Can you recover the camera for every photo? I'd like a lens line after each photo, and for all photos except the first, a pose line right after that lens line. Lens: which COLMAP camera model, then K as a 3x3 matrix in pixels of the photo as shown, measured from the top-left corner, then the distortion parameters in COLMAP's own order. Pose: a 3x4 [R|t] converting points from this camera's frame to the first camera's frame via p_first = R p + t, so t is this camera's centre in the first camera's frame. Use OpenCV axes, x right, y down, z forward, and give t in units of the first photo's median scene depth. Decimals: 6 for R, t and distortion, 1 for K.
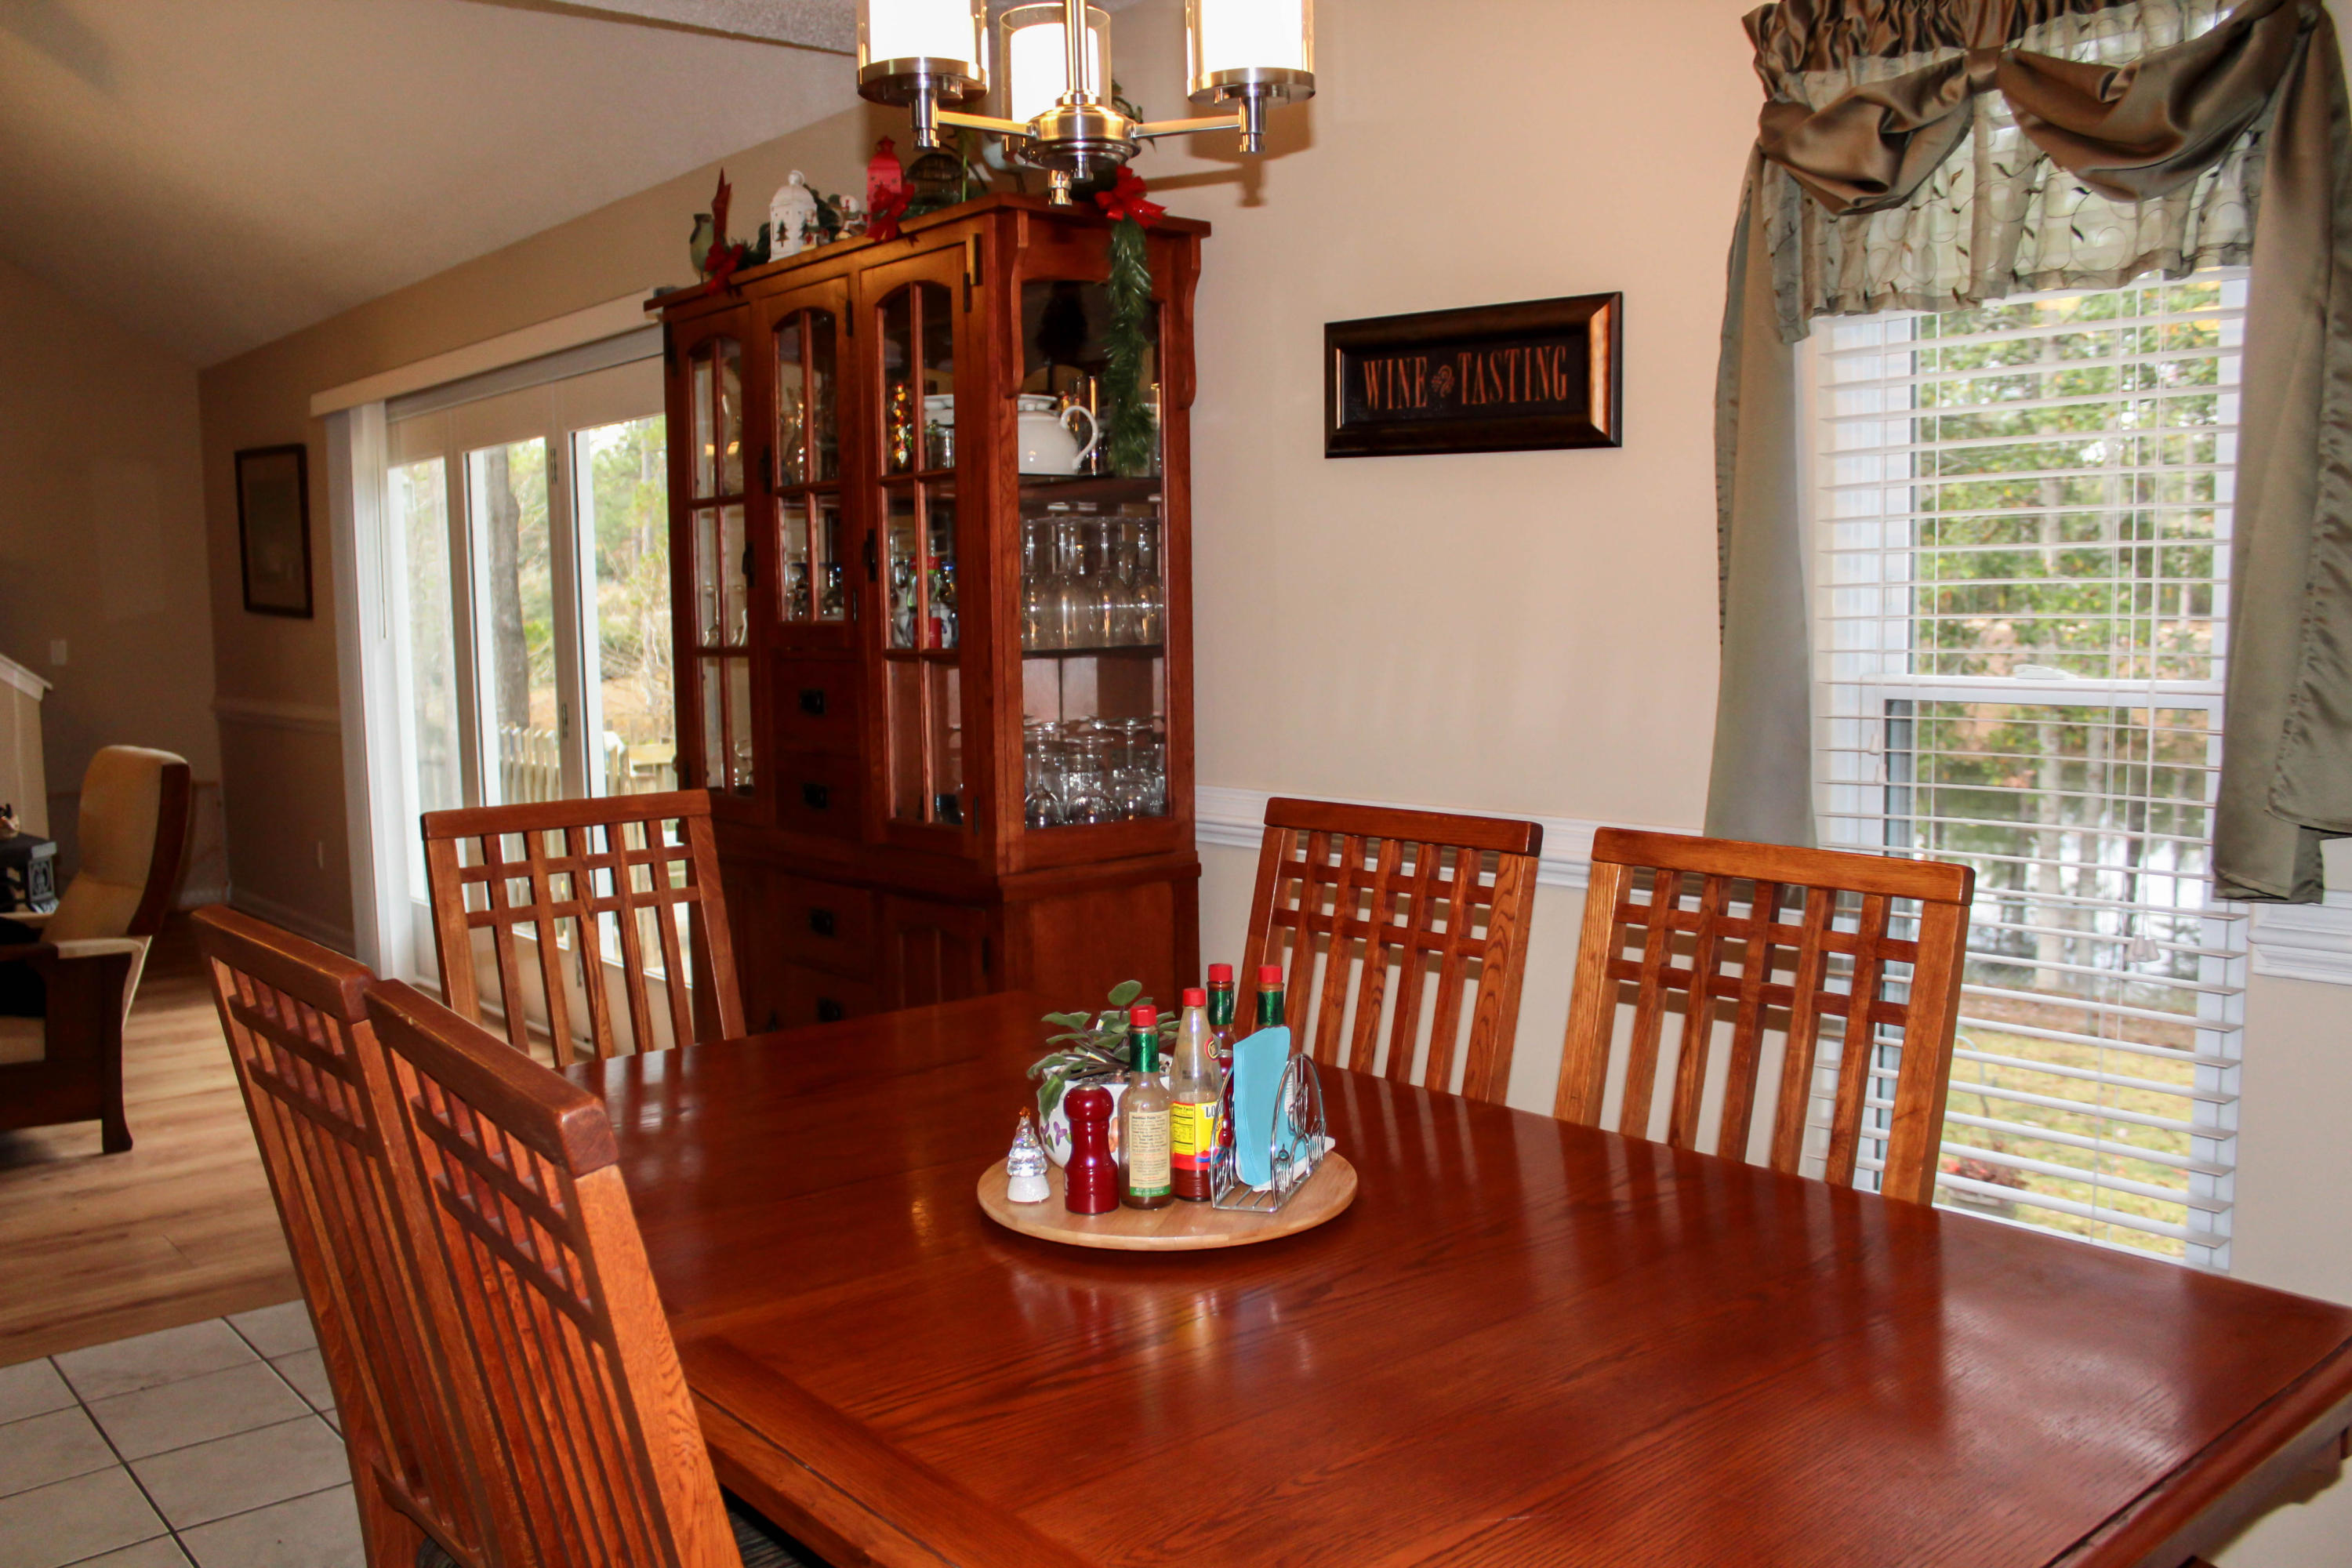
lens RADIAL K [[1946.3, 0, 1161.8], [0, 1946.3, 799.3], [0, 0, 1]] dist [-0.160633, 0.142816]
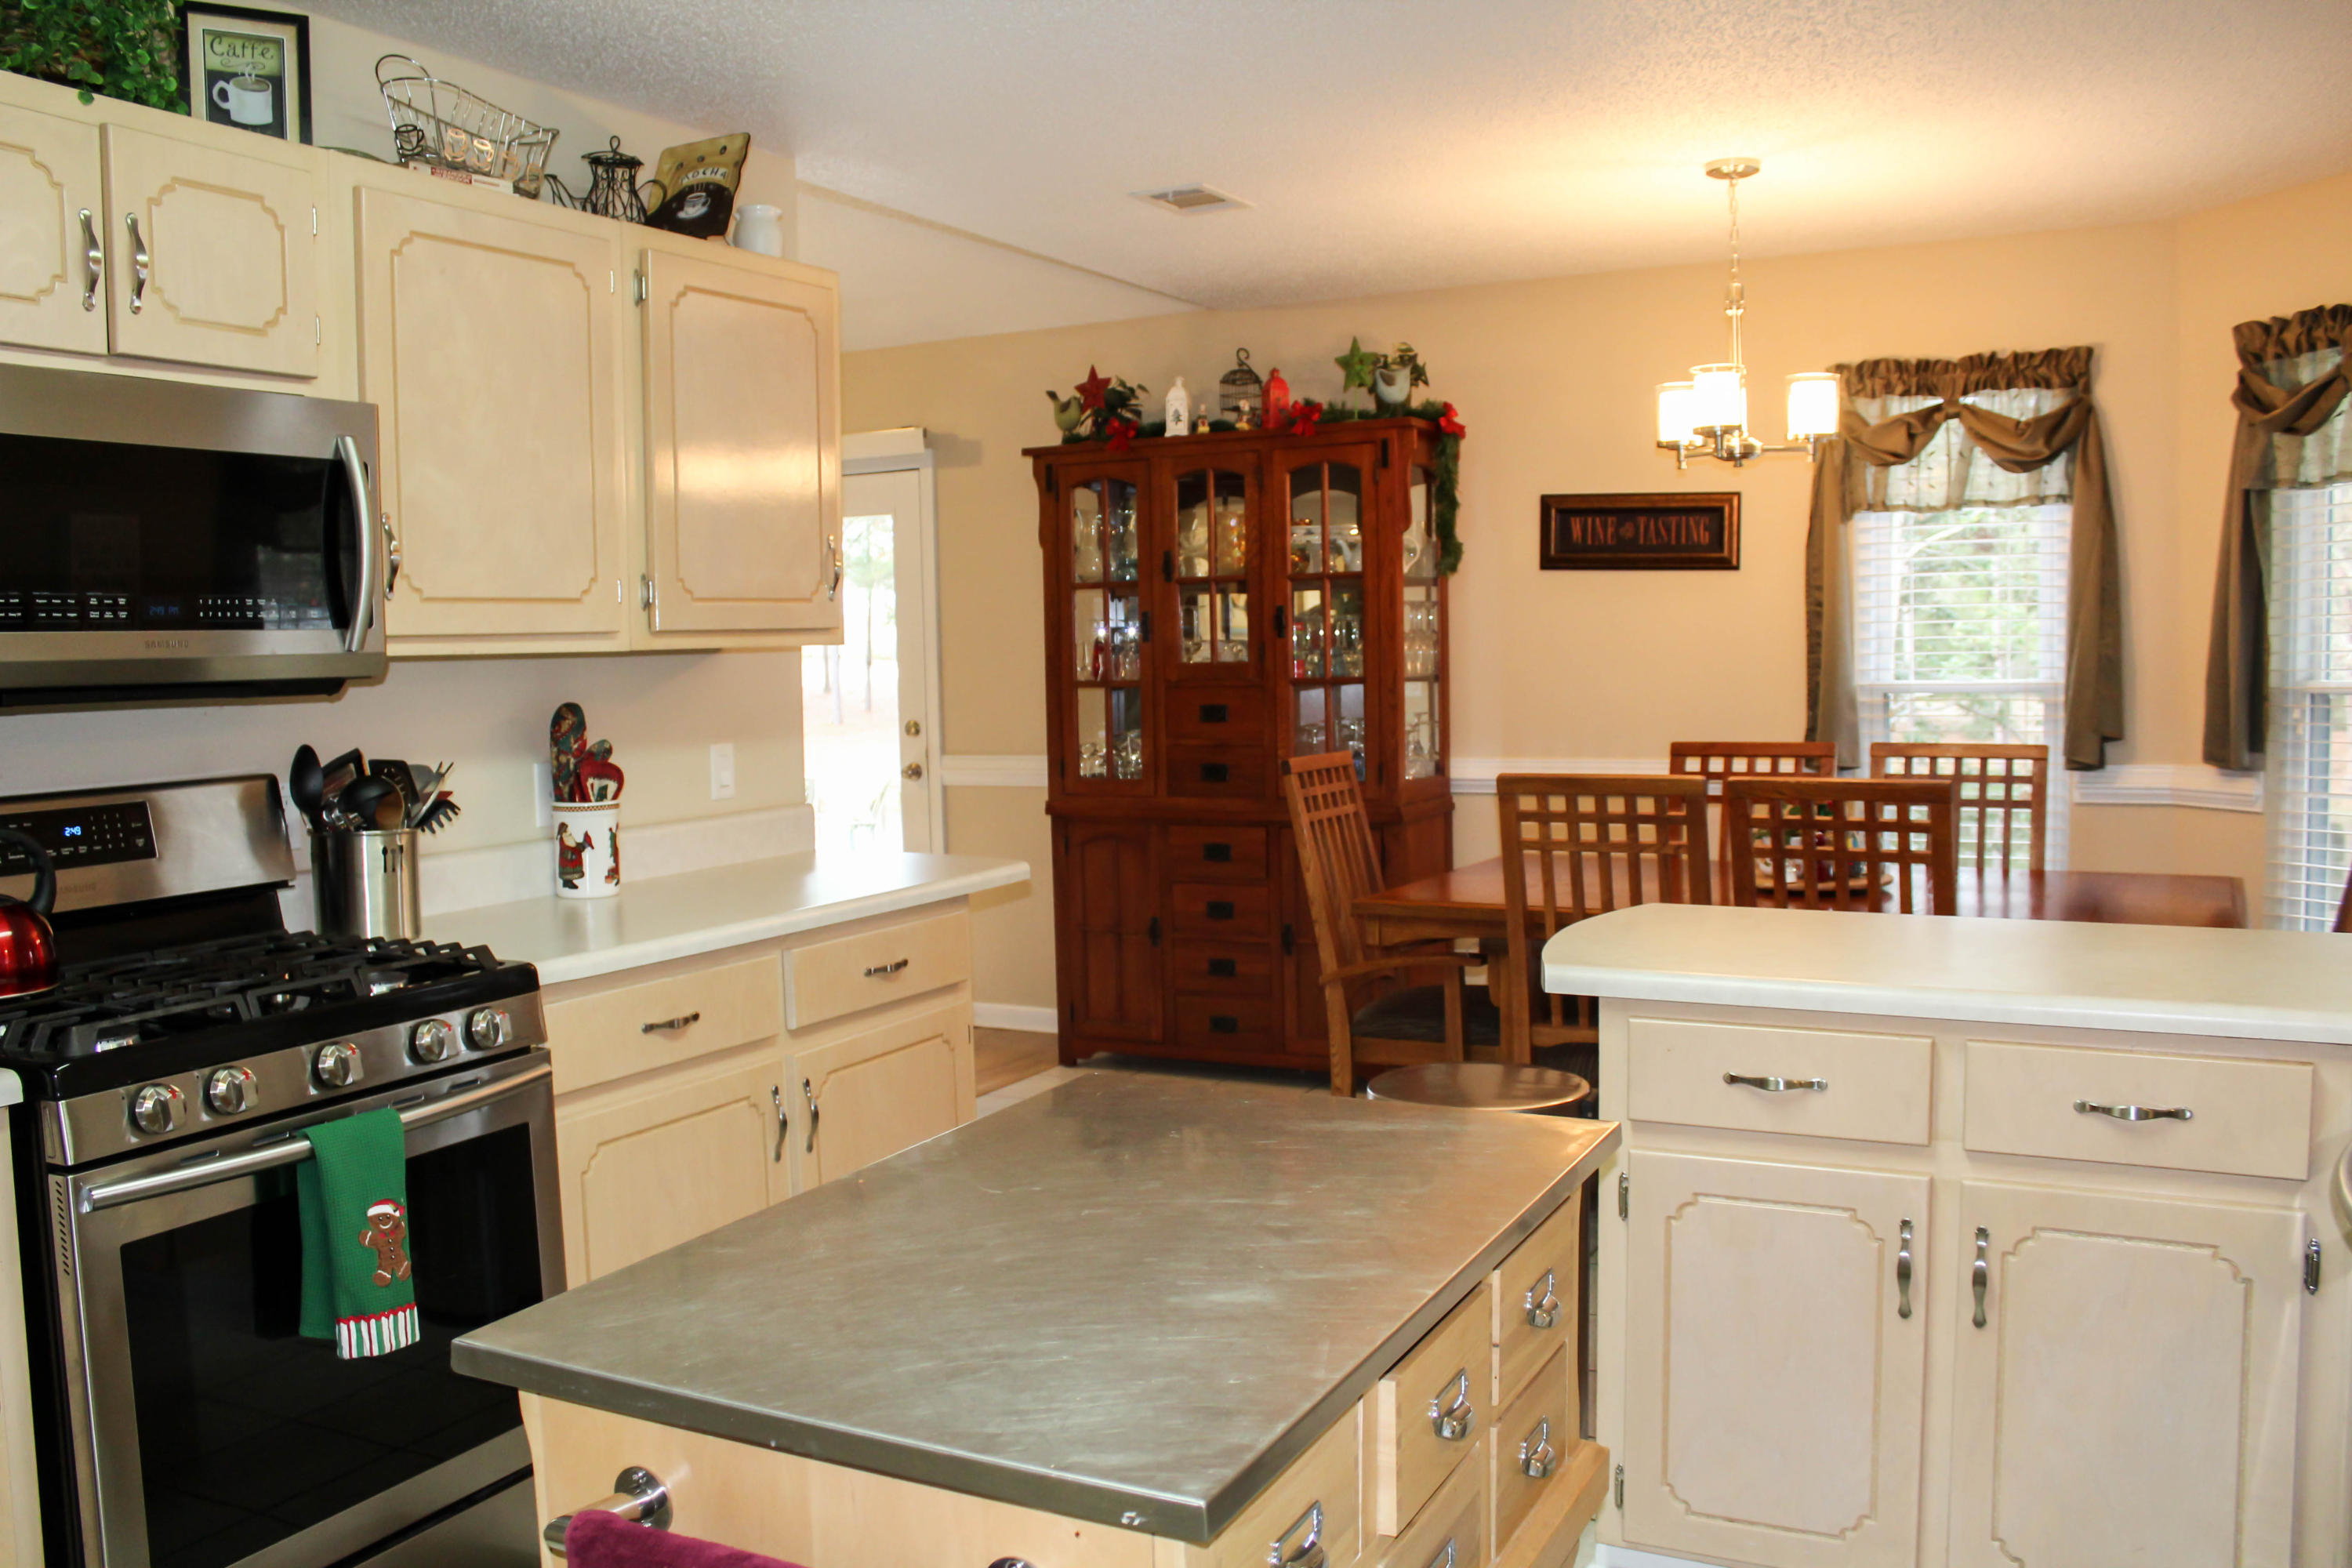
lens RADIAL K [[1946.3, 0, 1161.8], [0, 1946.3, 799.3], [0, 0, 1]] dist [-0.160633, 0.142816]
pose [[0.927079, -0.031106, 0.373573, -1.066166], [0.046035, 0.998455, -0.031105, 0.088550], [-0.372028, 0.046035, 0.927079, -0.606200]]
